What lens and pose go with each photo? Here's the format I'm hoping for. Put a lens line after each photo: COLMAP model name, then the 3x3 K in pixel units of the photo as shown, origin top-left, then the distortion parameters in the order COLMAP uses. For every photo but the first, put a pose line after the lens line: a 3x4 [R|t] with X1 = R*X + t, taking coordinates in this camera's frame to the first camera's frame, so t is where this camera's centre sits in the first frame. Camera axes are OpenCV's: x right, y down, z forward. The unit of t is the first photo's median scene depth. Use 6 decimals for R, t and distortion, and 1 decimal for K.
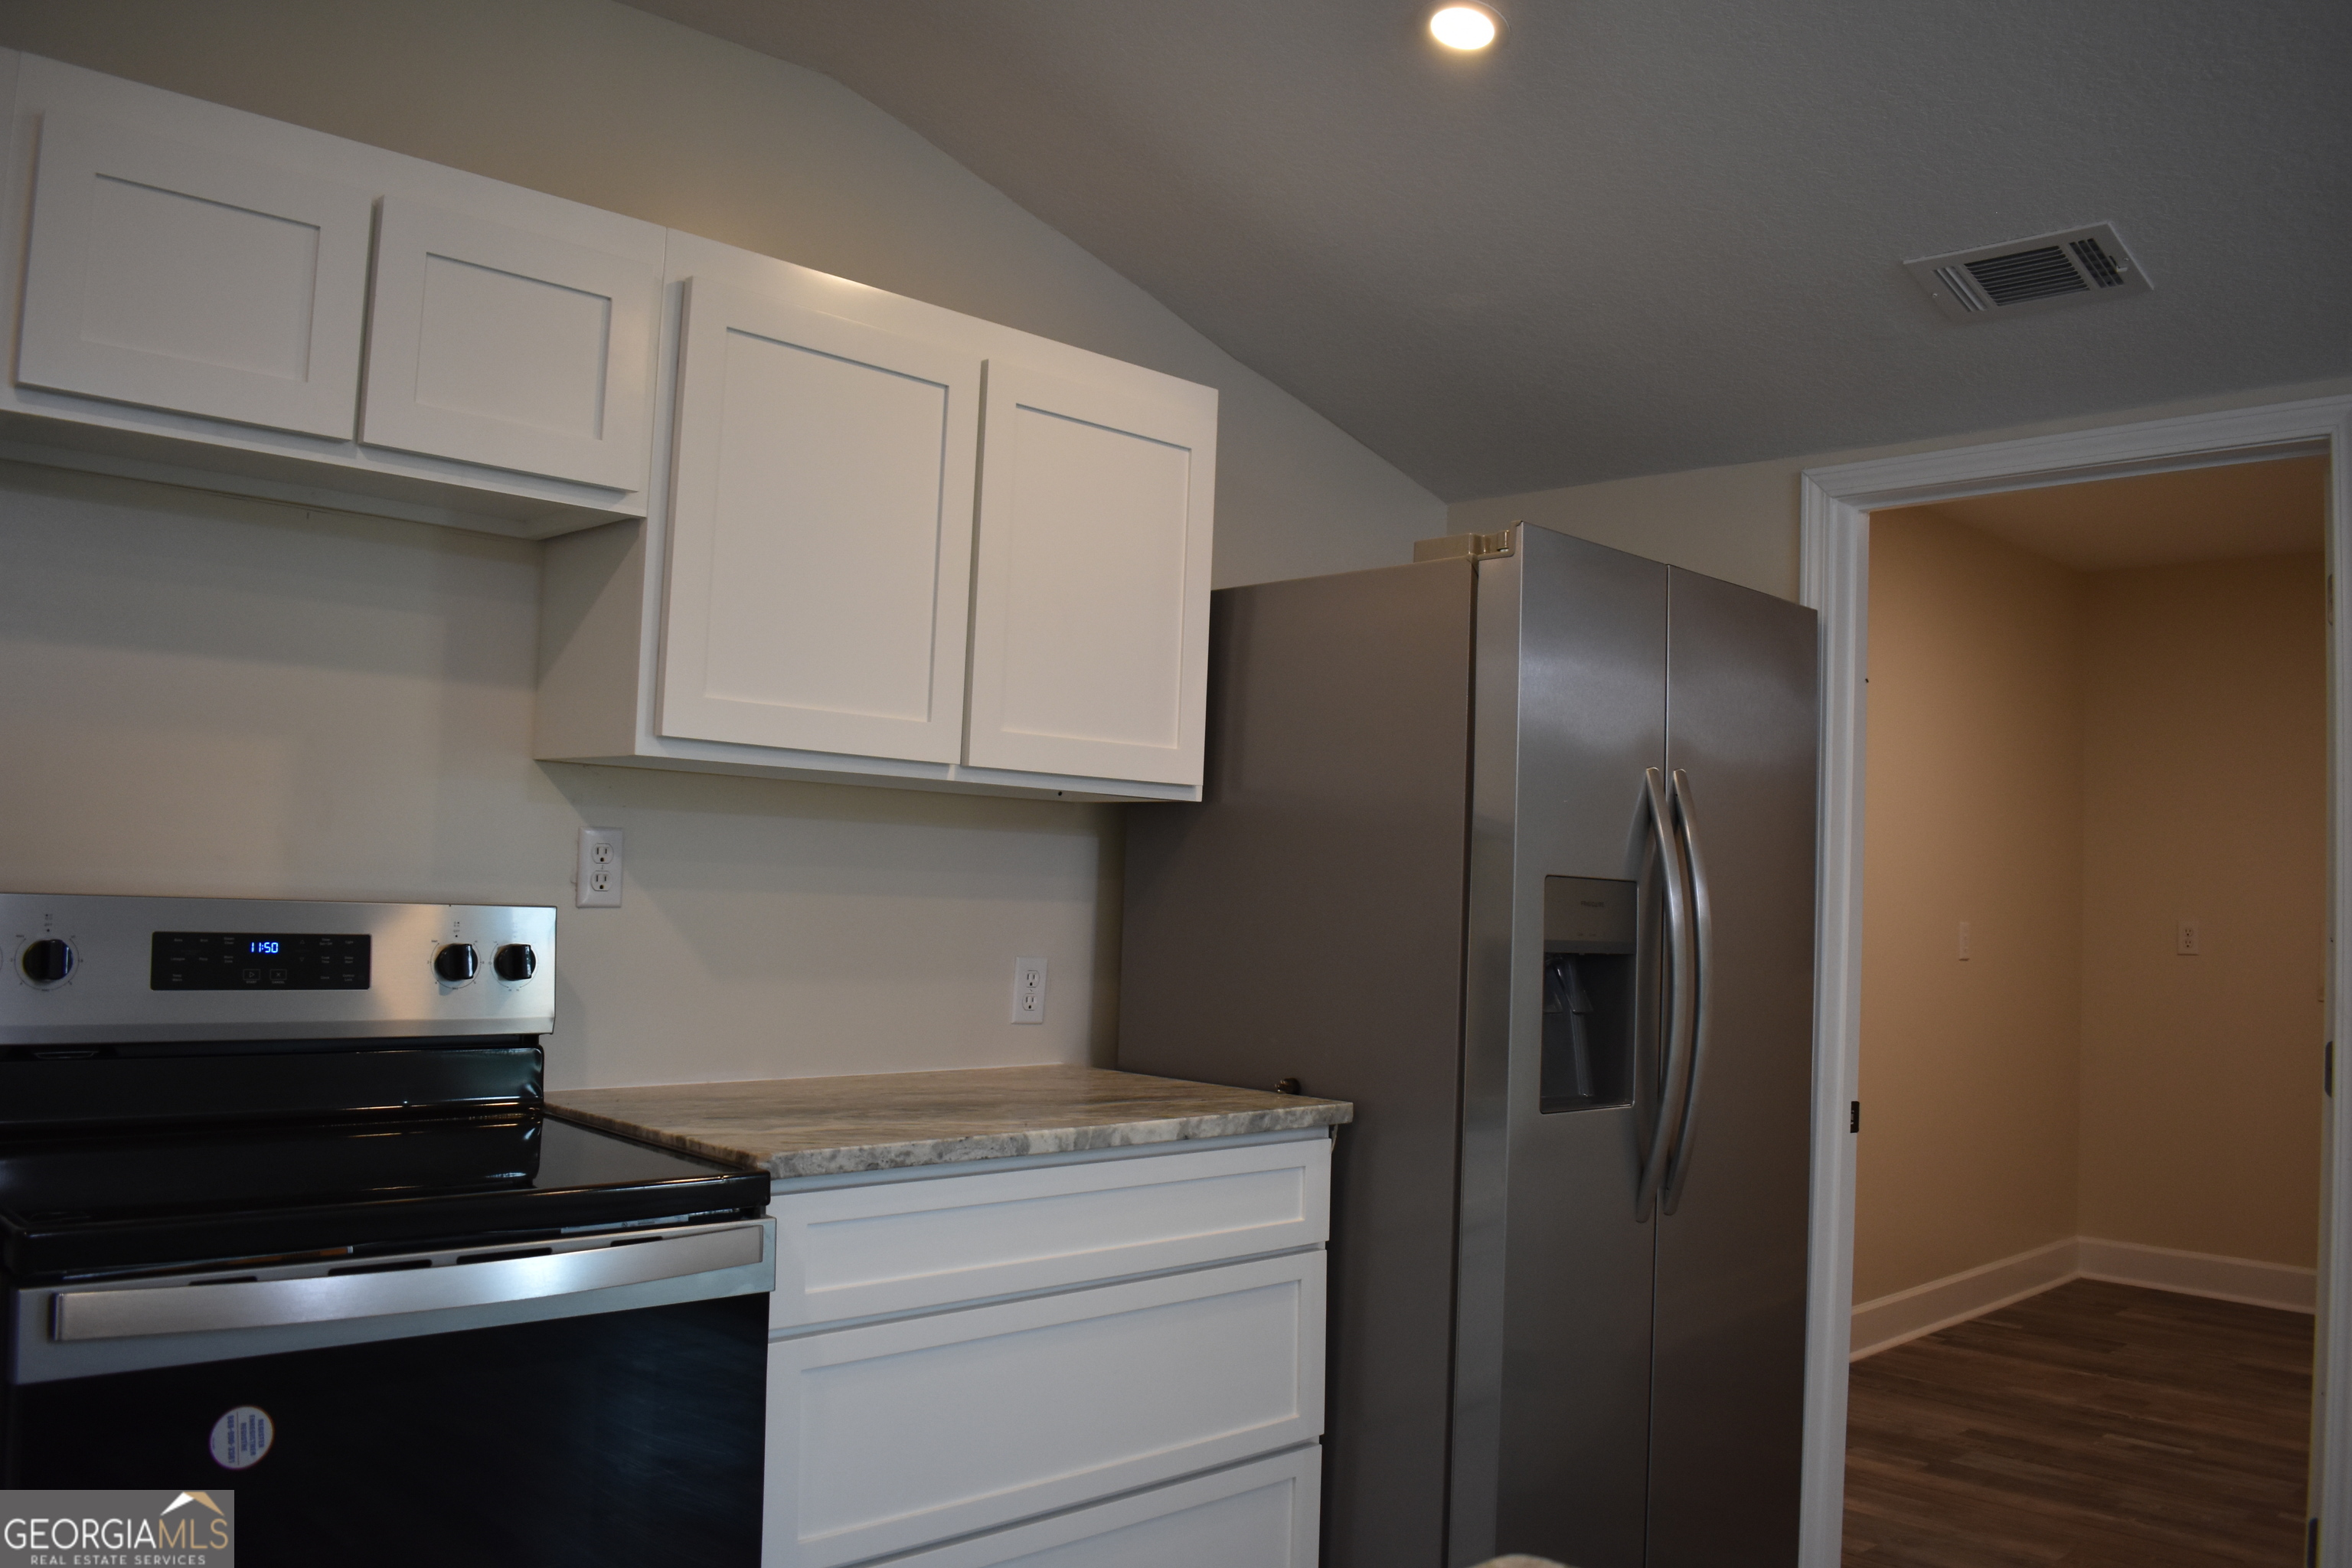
lens RADIAL K [[1854.1, 0, 1126.5], [0, 1854.1, 780.6], [0, 0, 1]] dist [-0.068356, -0.001812]
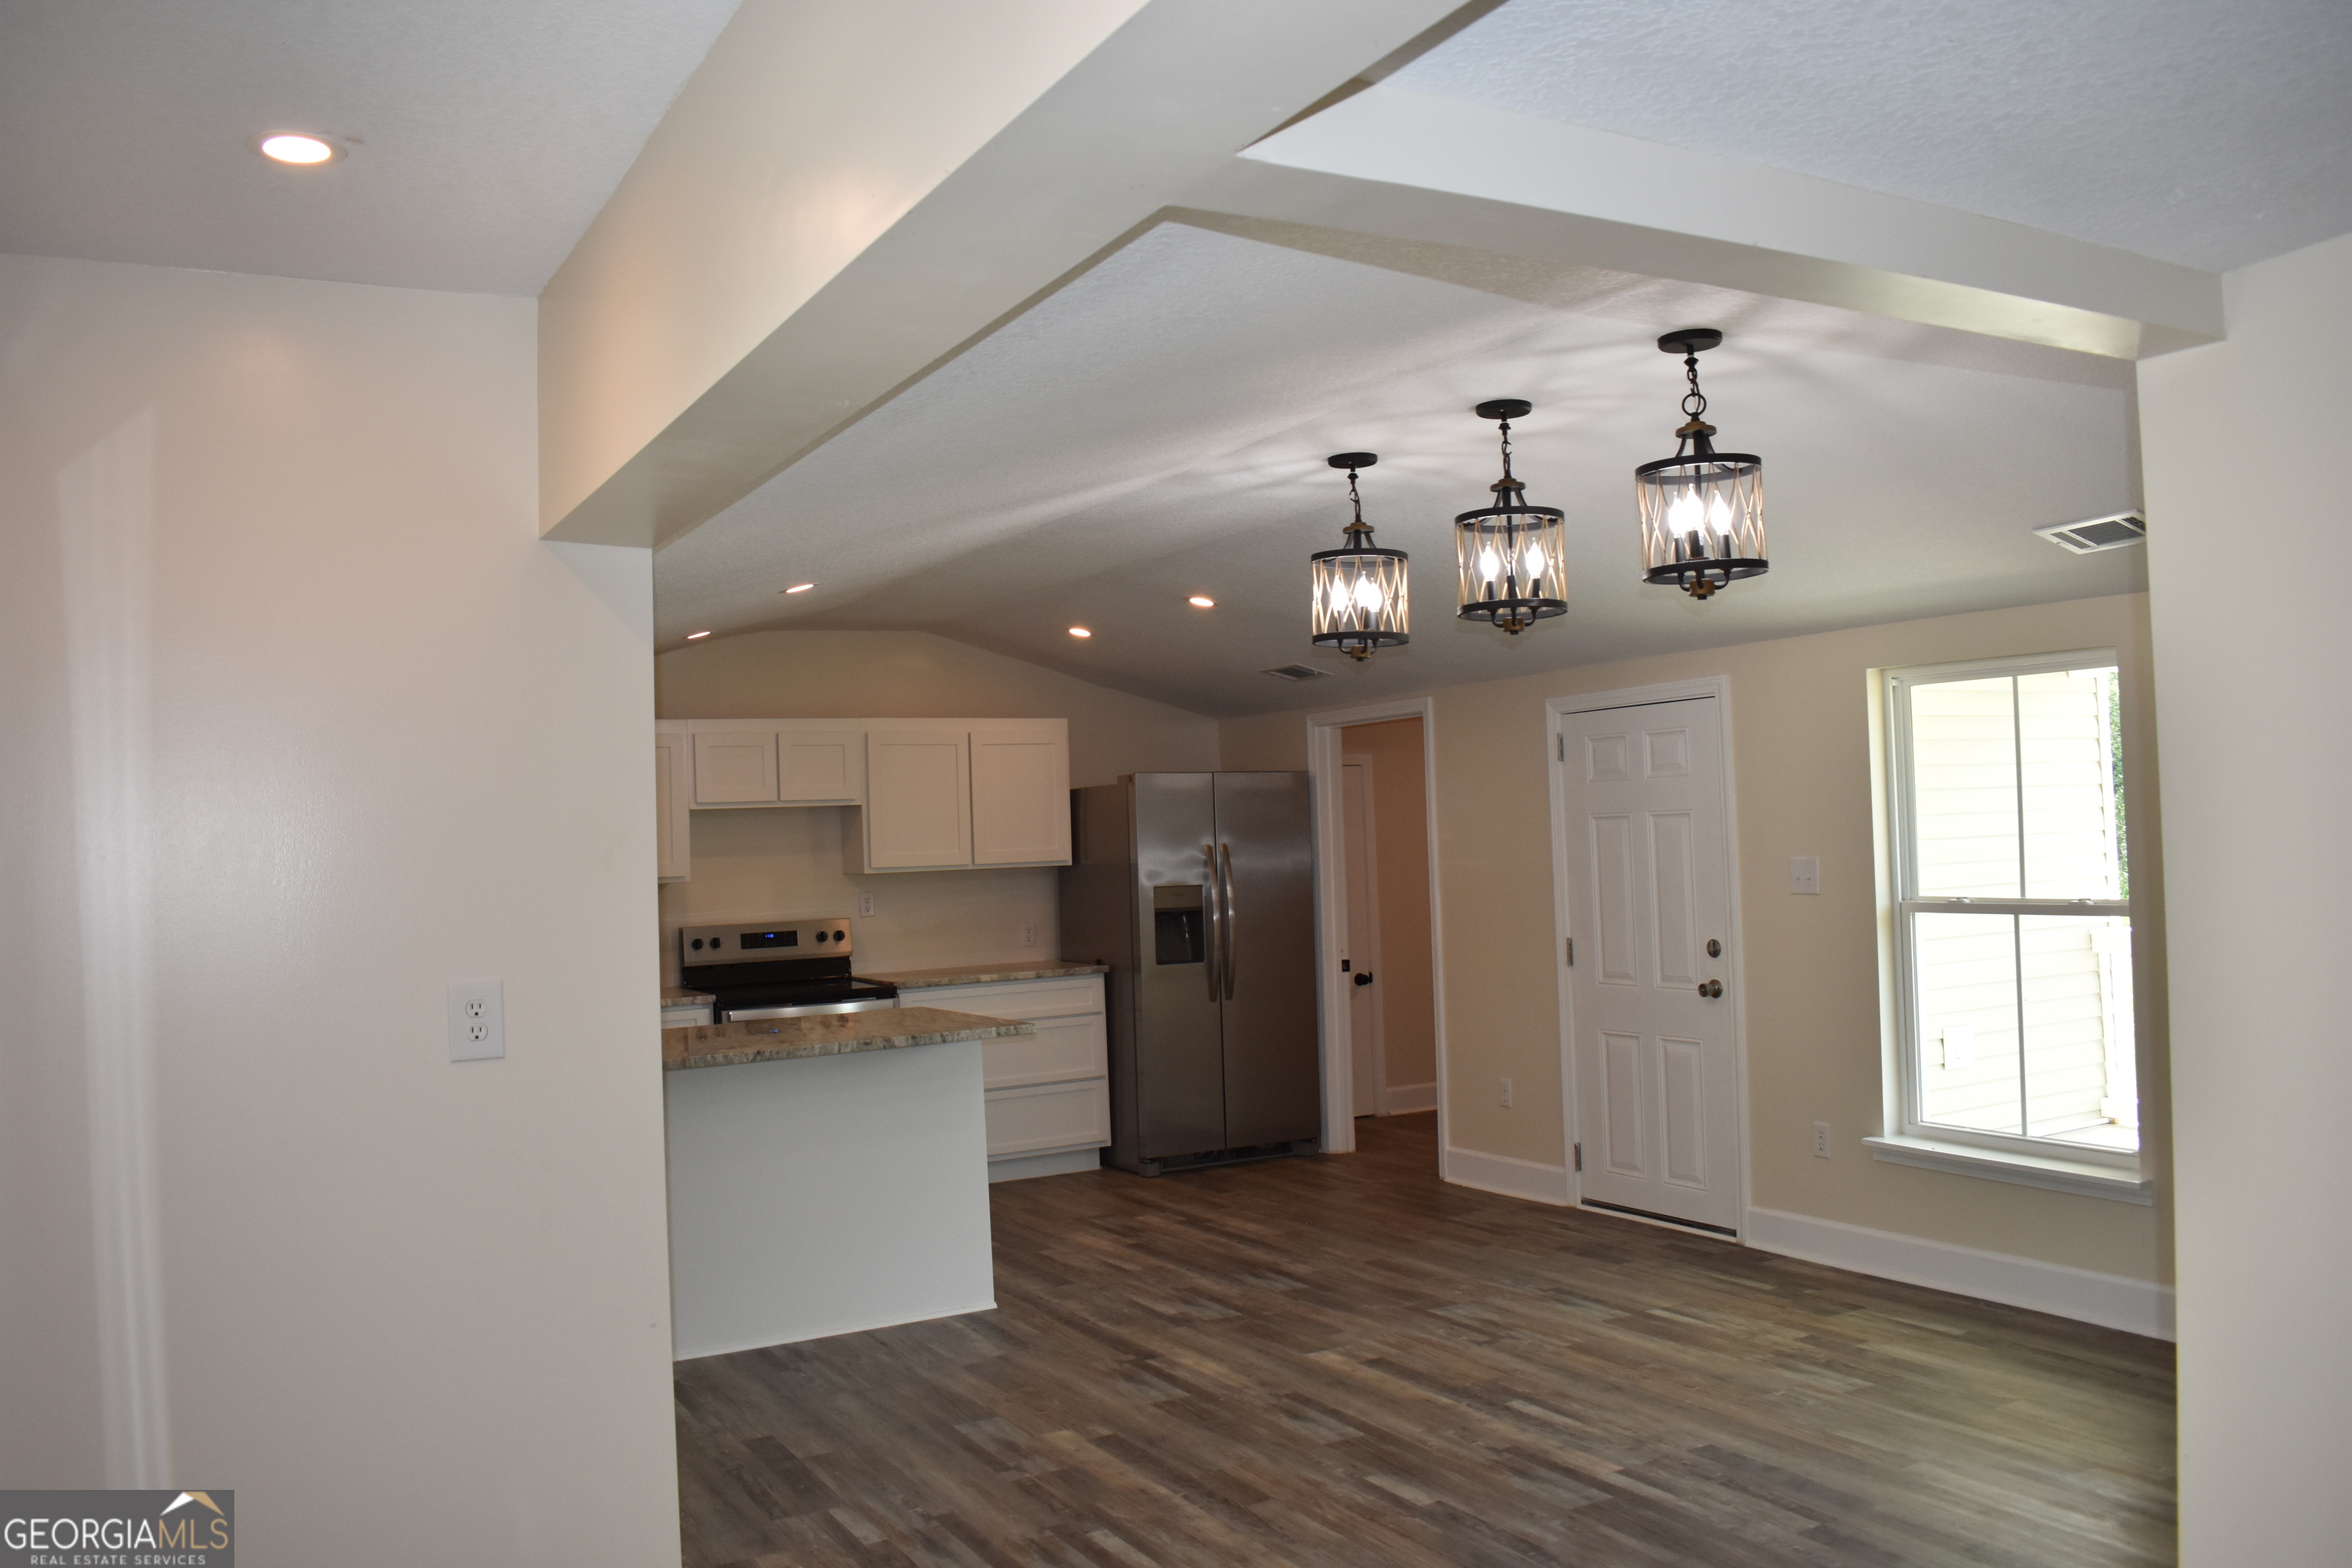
lens RADIAL K [[1832.5, 0, 1177.8], [0, 1832.5, 768.1], [0, 0, 1]] dist [-0.081823, -0.004163]
pose [[0.967156, -0.085129, -0.239506, 1.011035], [0.088760, 0.996043, 0.004392, -0.154467], [0.238184, -0.025506, 0.970885, -1.937322]]
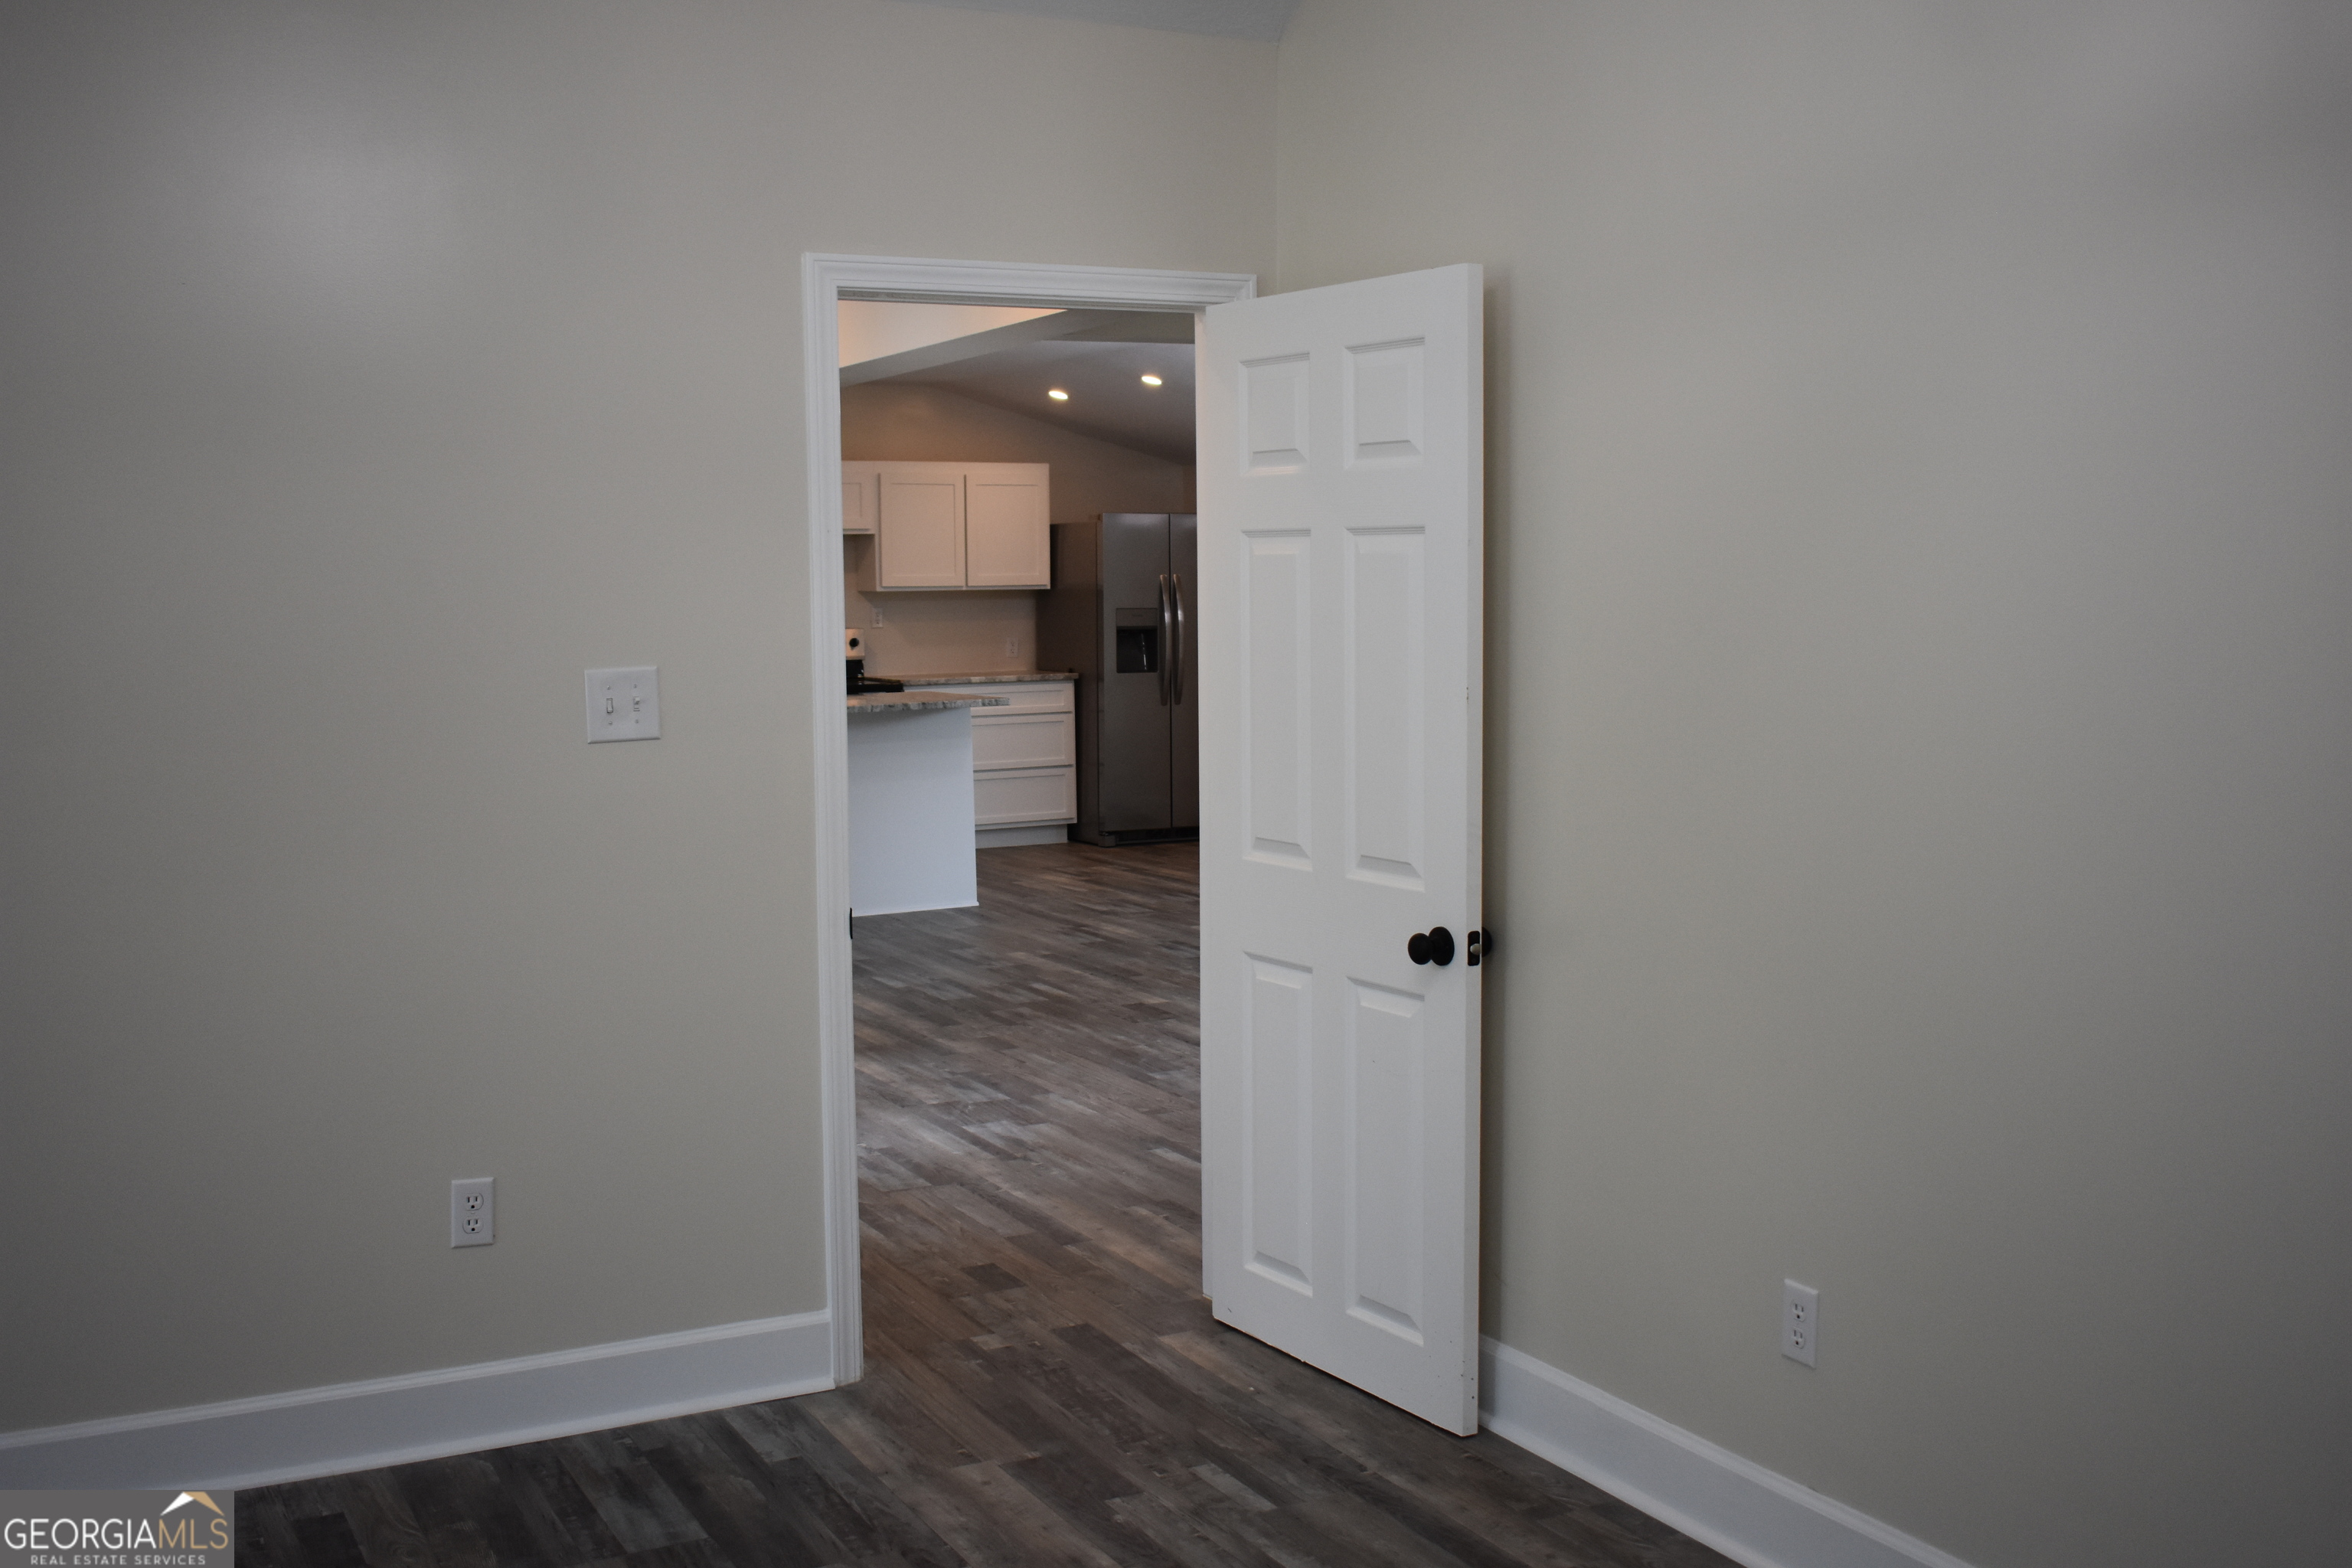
lens RADIAL K [[2304.5, 0, 1176.0], [0, 2304.5, 784.0], [0, 0, 1]] dist [-0.130136, -0.000343]
pose [[0.963756, -0.026478, -0.265469, 1.552166], [0.063714, 0.989113, 0.132653, -0.203026], [0.259067, -0.144760, 0.954950, -3.405390]]
